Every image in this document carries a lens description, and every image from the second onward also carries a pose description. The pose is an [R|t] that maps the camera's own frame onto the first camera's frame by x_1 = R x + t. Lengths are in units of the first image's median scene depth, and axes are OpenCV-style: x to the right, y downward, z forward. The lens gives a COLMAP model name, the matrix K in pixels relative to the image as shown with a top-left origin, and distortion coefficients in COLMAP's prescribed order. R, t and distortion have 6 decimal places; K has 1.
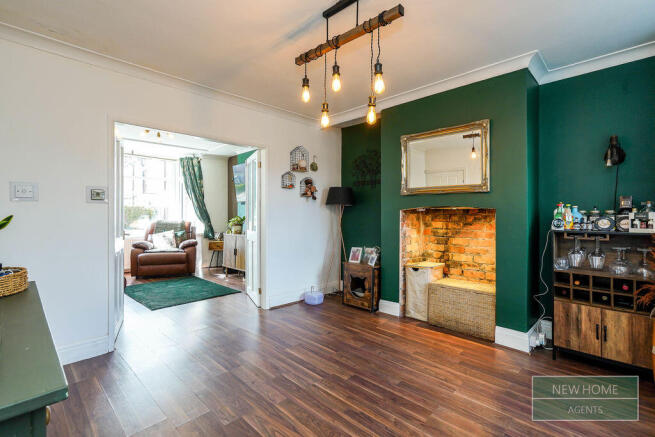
lens RADIAL K [[300.5, 0, 330.3], [0, 300.5, 215.2], [0, 0, 1]] dist [-0.001284, 0.000968]
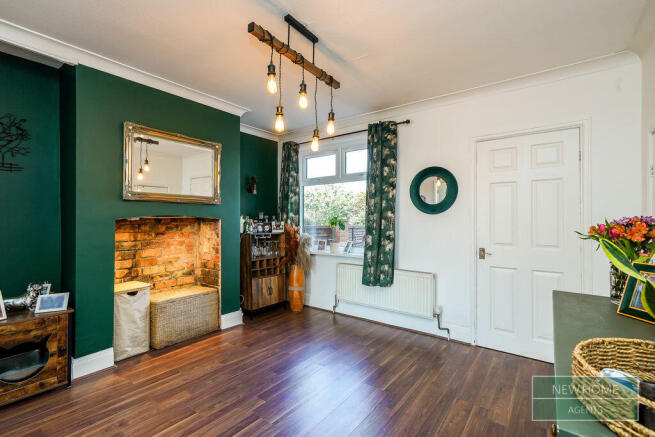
lens RADIAL K [[300.5, 0, 332.2], [0, 300.5, 218.7], [0, 0, 1]] dist [-0.001284, 0.000968]
pose [[-0.131423, 0.002024, 0.991324, -0.622245], [0.006679, 0.999977, -0.001156, -0.015360], [-0.991304, 0.006469, -0.131433, 0.626294]]
